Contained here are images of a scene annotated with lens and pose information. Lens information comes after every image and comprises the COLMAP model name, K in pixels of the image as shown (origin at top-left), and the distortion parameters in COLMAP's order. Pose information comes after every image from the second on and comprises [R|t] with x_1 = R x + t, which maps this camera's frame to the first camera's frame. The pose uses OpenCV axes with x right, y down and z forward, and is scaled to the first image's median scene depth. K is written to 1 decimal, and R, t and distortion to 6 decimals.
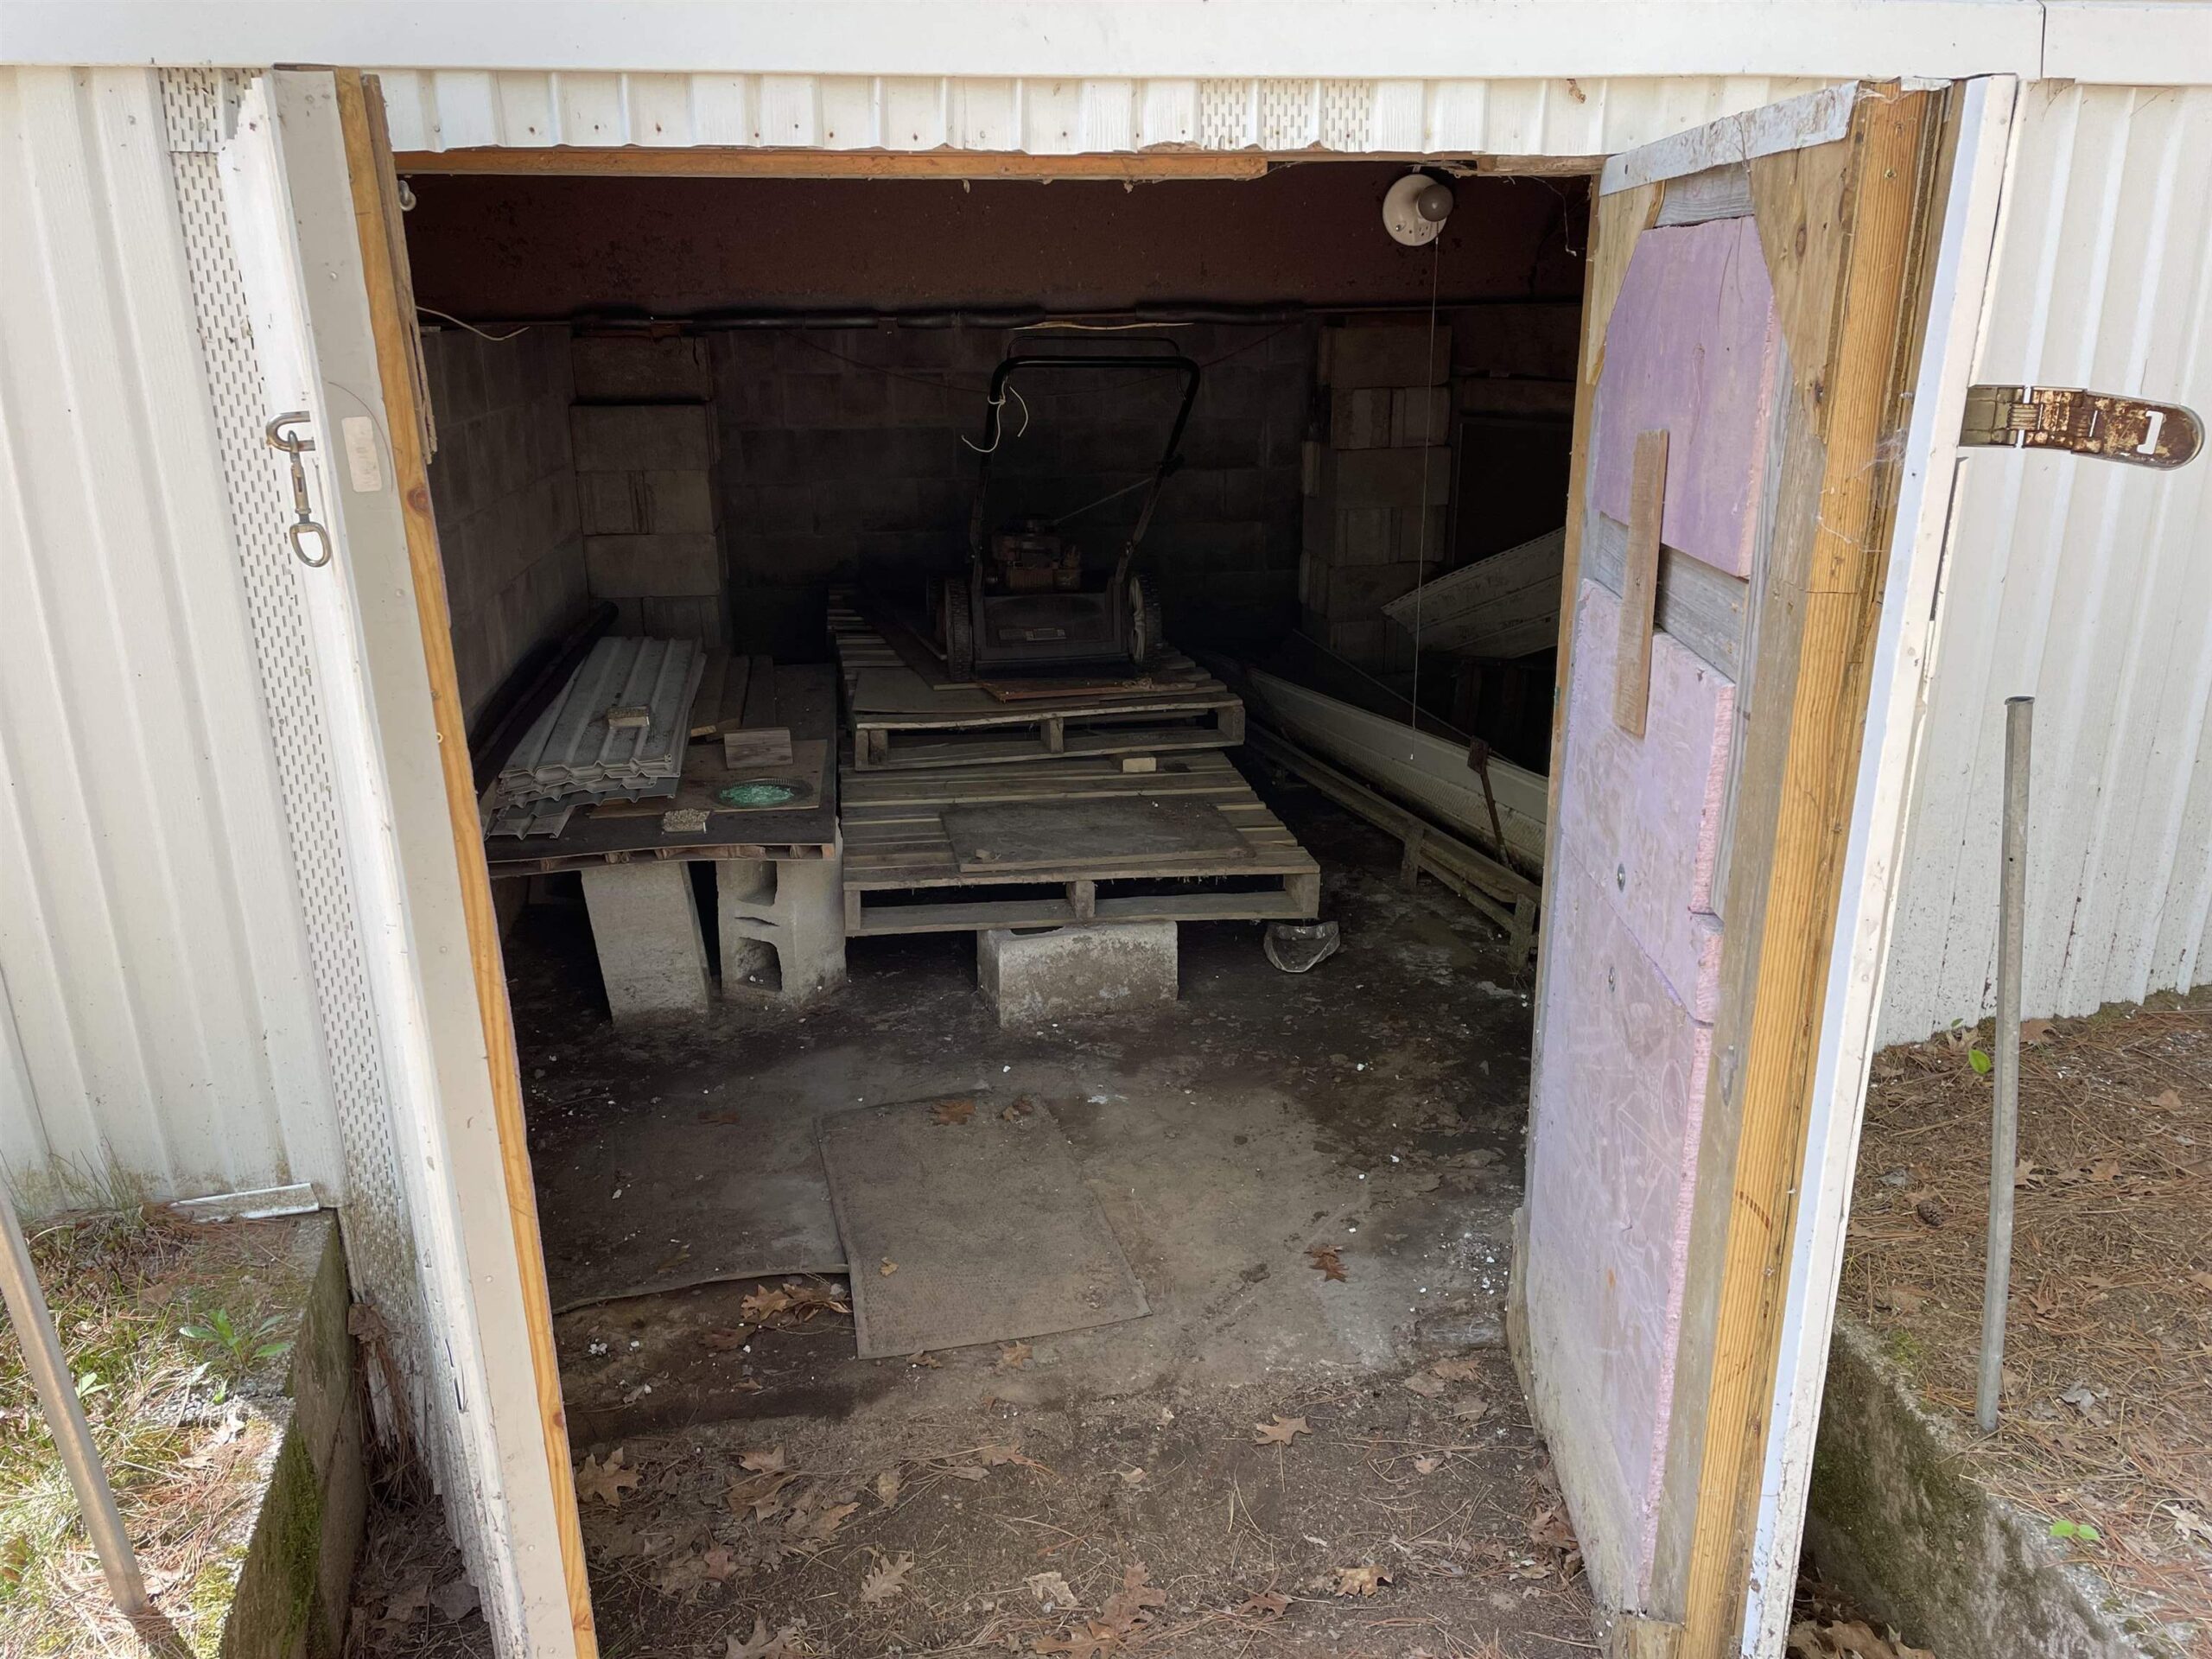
lens RADIAL K [[1635.2, 0, 1071.0], [0, 1635.2, 824.9], [0, 0, 1]] dist [0.090446, -0.120920]
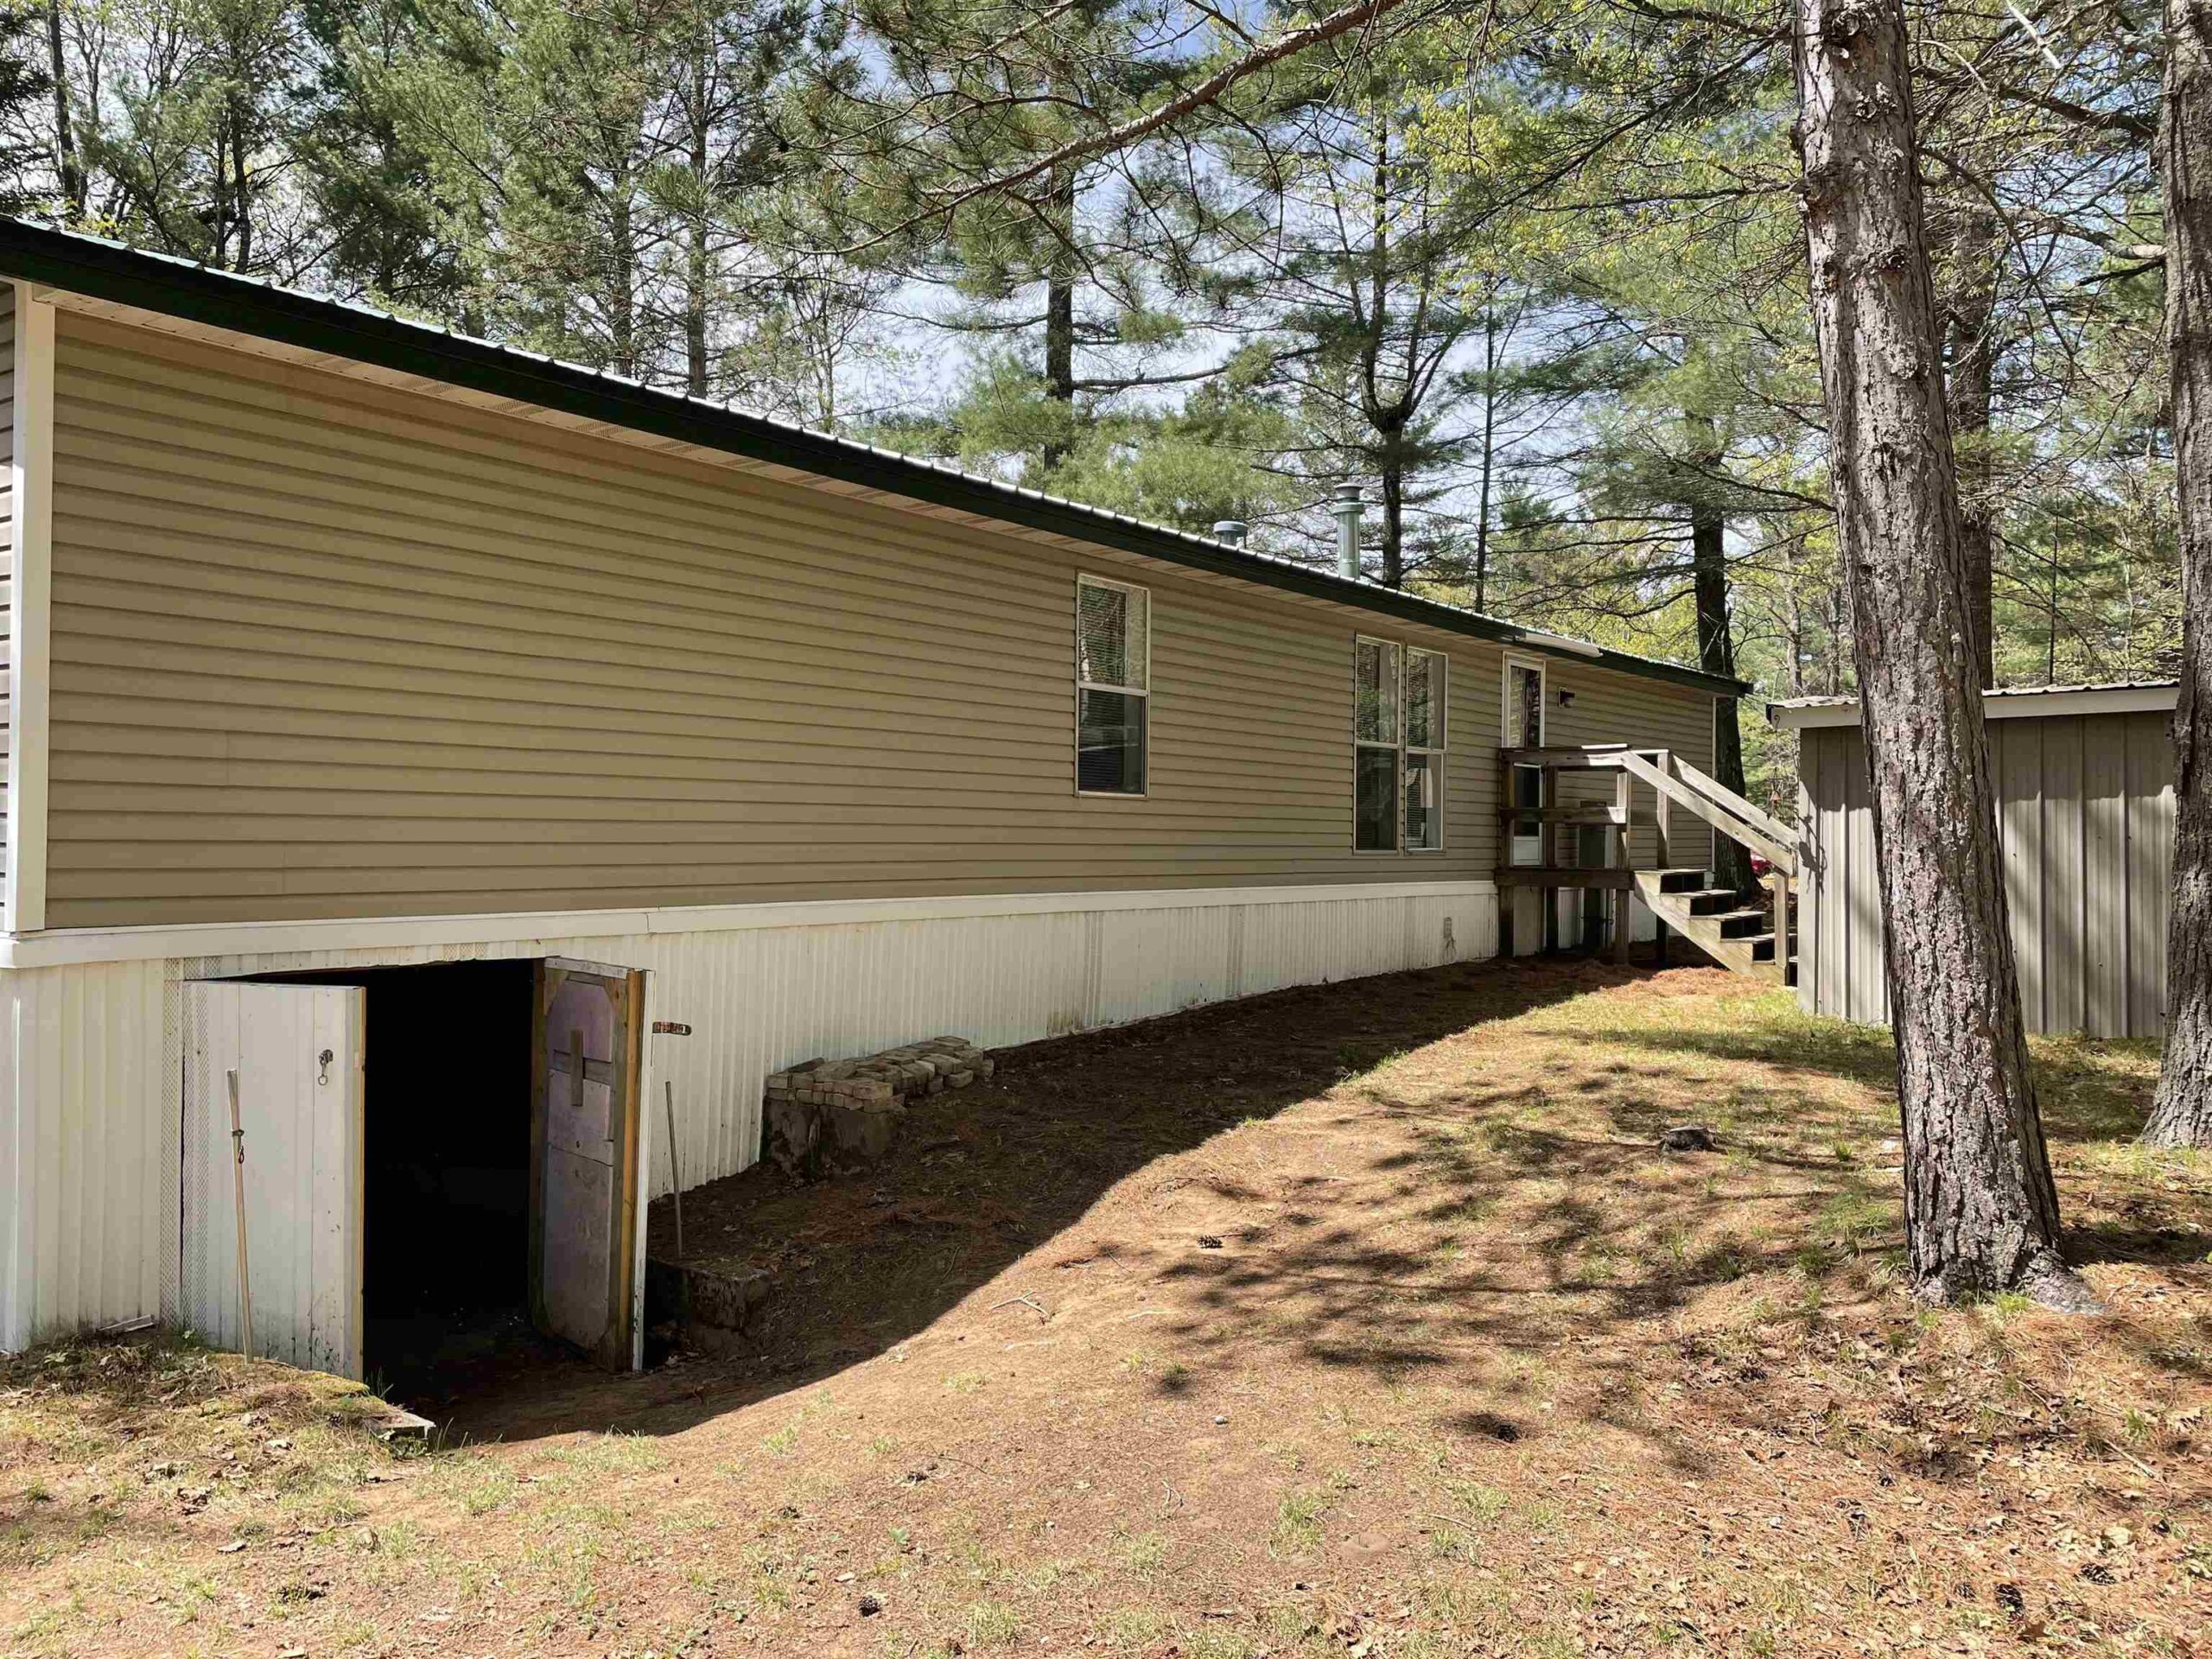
lens RADIAL K [[1635.2, 0, 1071.0], [0, 1635.2, 824.9], [0, 0, 1]] dist [0.090446, -0.120920]
pose [[0.705498, 0.020568, 0.708413, -1.695722], [0.199271, 0.953496, -0.226135, 0.444447], [-0.680120, 0.300704, 0.668591, -2.717998]]
